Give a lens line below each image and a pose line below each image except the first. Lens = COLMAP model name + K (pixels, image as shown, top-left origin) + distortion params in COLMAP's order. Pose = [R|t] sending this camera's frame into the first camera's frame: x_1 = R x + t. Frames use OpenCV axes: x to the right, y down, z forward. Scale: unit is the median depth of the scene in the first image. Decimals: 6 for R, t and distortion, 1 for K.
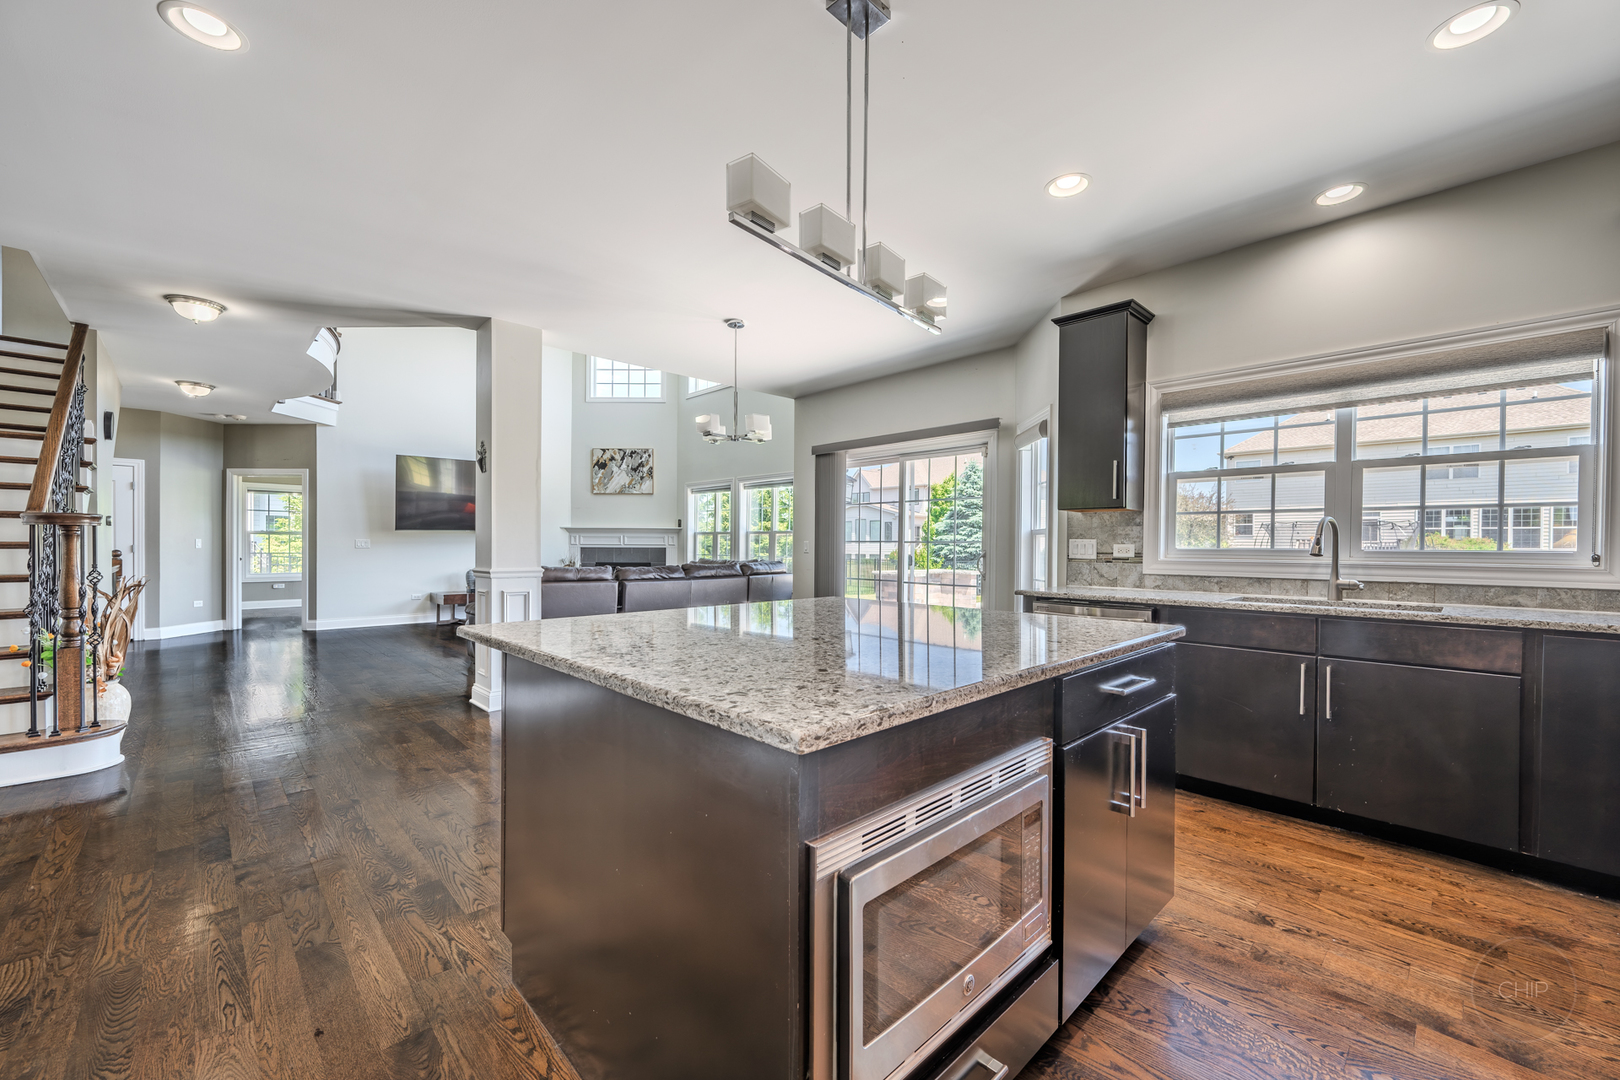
lens RADIAL K [[644.8, 0, 815.7], [0, 644.8, 546.7], [0, 0, 1]] dist [0.001707, 0.000259]
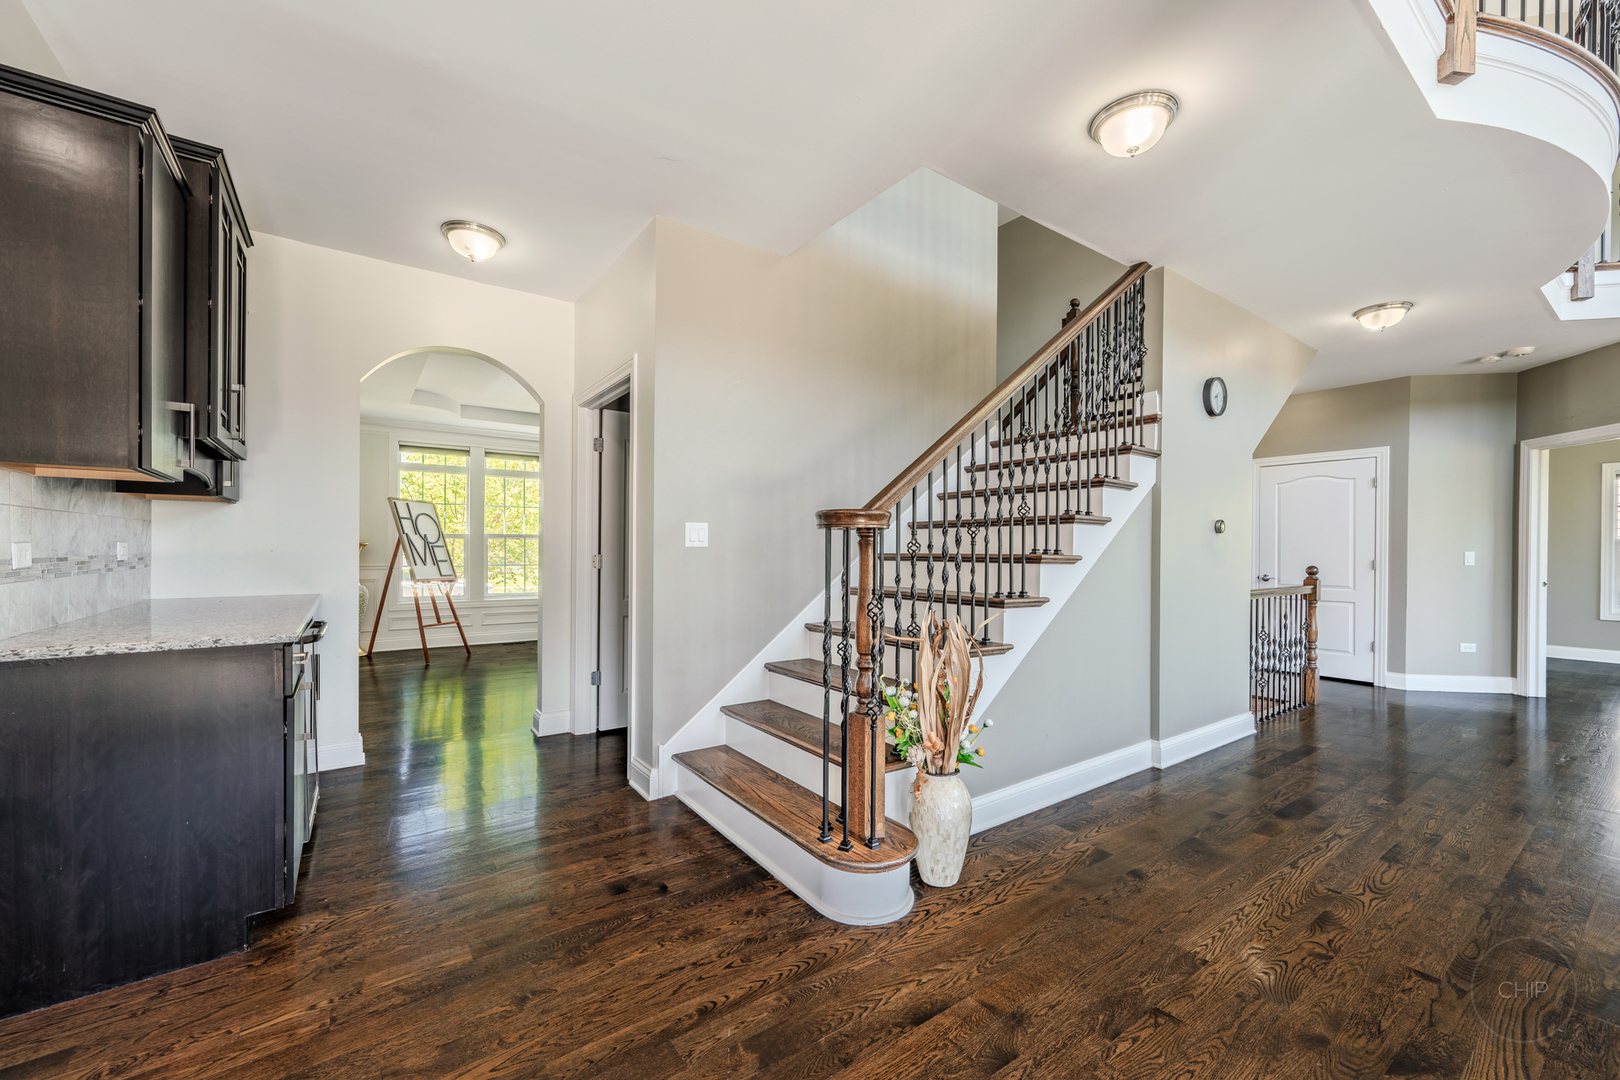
lens RADIAL K [[644.8, 0, 816.5], [0, 644.8, 552.7], [0, 0, 1]] dist [0.001707, 0.000259]
pose [[-0.133812, -0.002420, -0.991004, -0.249937], [-0.011760, 0.999930, -0.000854, -0.003375], [0.990937, 0.011540, -0.133831, 0.528102]]
